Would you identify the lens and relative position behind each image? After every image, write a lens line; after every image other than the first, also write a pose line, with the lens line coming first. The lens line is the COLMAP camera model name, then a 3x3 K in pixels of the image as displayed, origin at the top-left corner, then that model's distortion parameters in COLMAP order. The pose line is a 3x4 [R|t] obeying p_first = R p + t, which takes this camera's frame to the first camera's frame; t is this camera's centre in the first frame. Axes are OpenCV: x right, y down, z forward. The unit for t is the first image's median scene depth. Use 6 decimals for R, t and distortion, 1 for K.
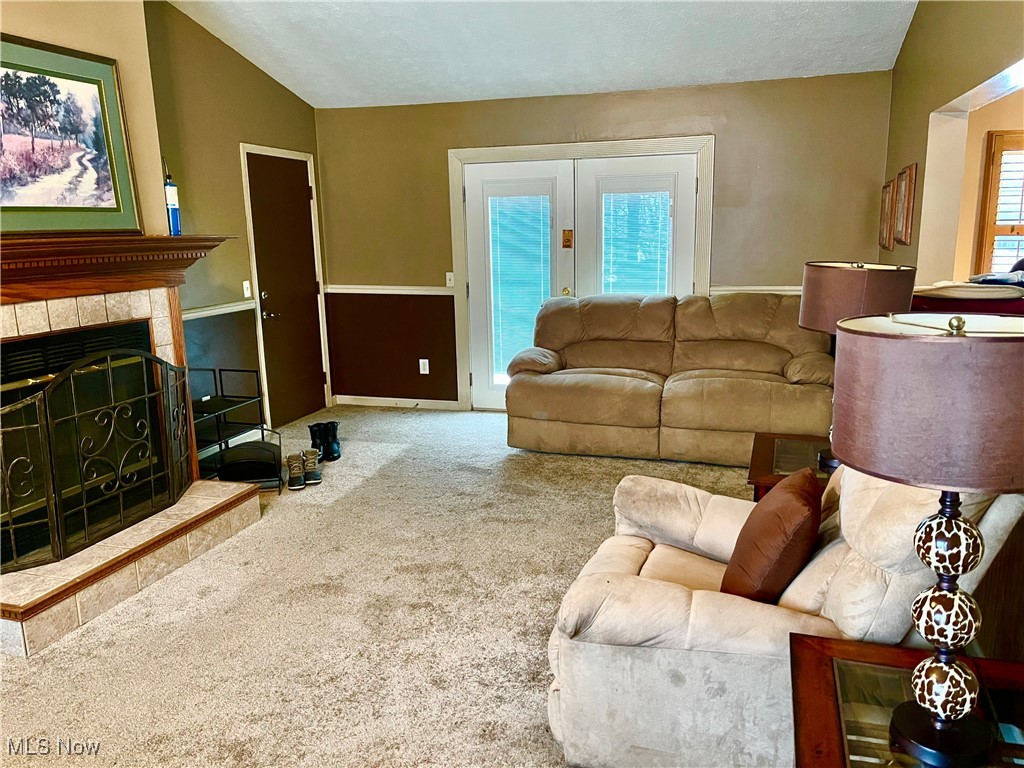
lens RADIAL K [[777.3, 0, 521.0], [0, 777.3, 391.0], [0, 0, 1]] dist [0.064370, -0.086258]
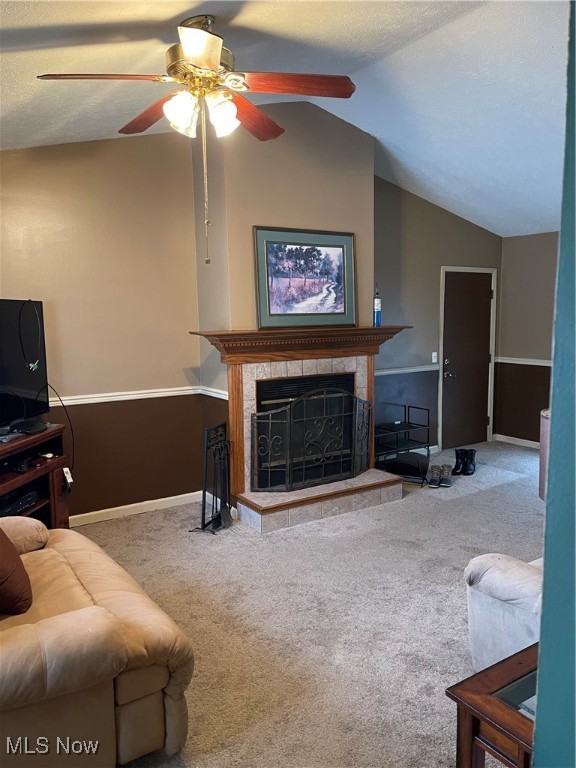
lens RADIAL K [[583.0, 0, 286.6], [0, 583.0, 391.9], [0, 0, 1]] dist [0.064370, -0.086258]
pose [[0.760002, 0.094462, -0.643020, 0.287231], [-0.134122, 0.990880, -0.012958, -0.010449], [0.635931, 0.096091, 0.765740, -0.123764]]
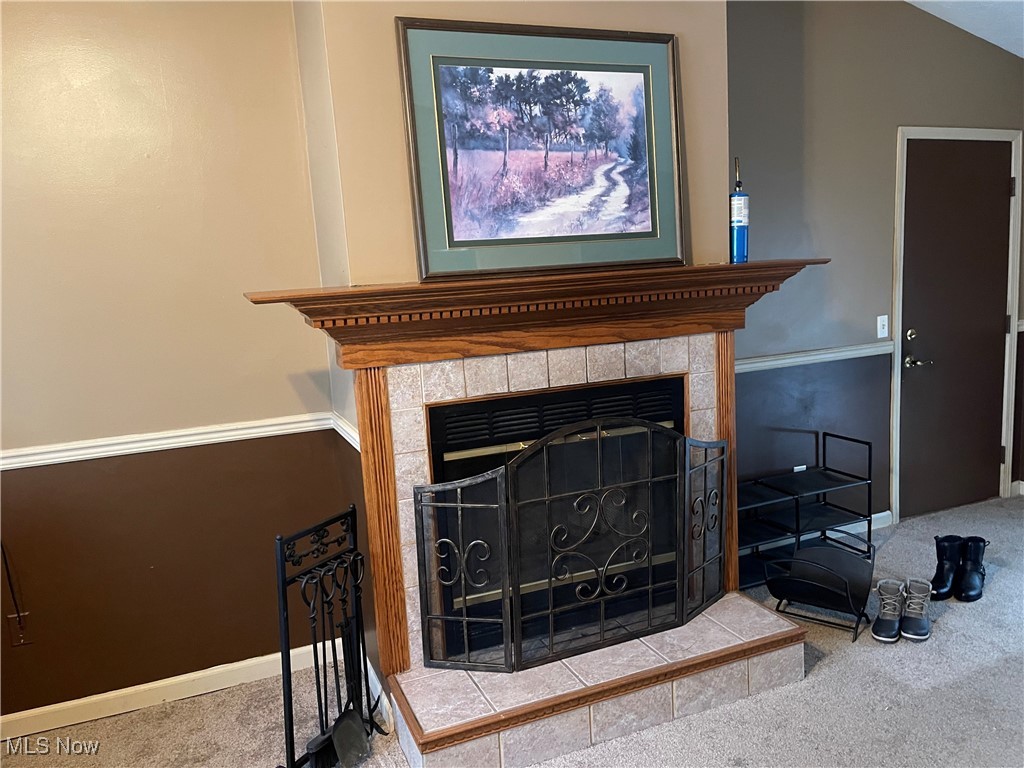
lens RADIAL K [[777.3, 0, 516.4], [0, 777.3, 390.6], [0, 0, 1]] dist [0.064370, -0.086258]
pose [[0.633341, 0.105718, -0.766618, 0.003386], [-0.116221, 0.992384, 0.040835, -0.094397], [0.765096, 0.063234, 0.640804, 0.419880]]
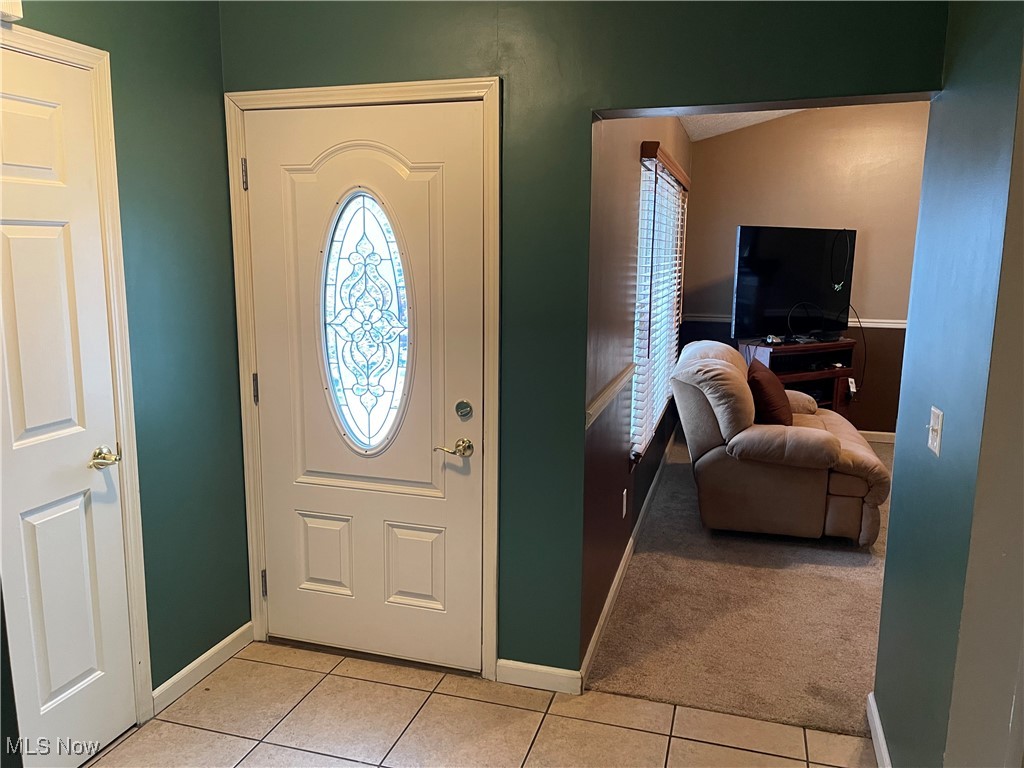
lens RADIAL K [[777.3, 0, 514.6], [0, 777.3, 385.2], [0, 0, 1]] dist [0.064370, -0.086258]
pose [[-0.002087, 0.183220, -0.983070, 0.965959], [-0.214171, 0.960179, 0.179409, 0.040787], [0.976794, 0.210919, 0.037236, -0.303194]]
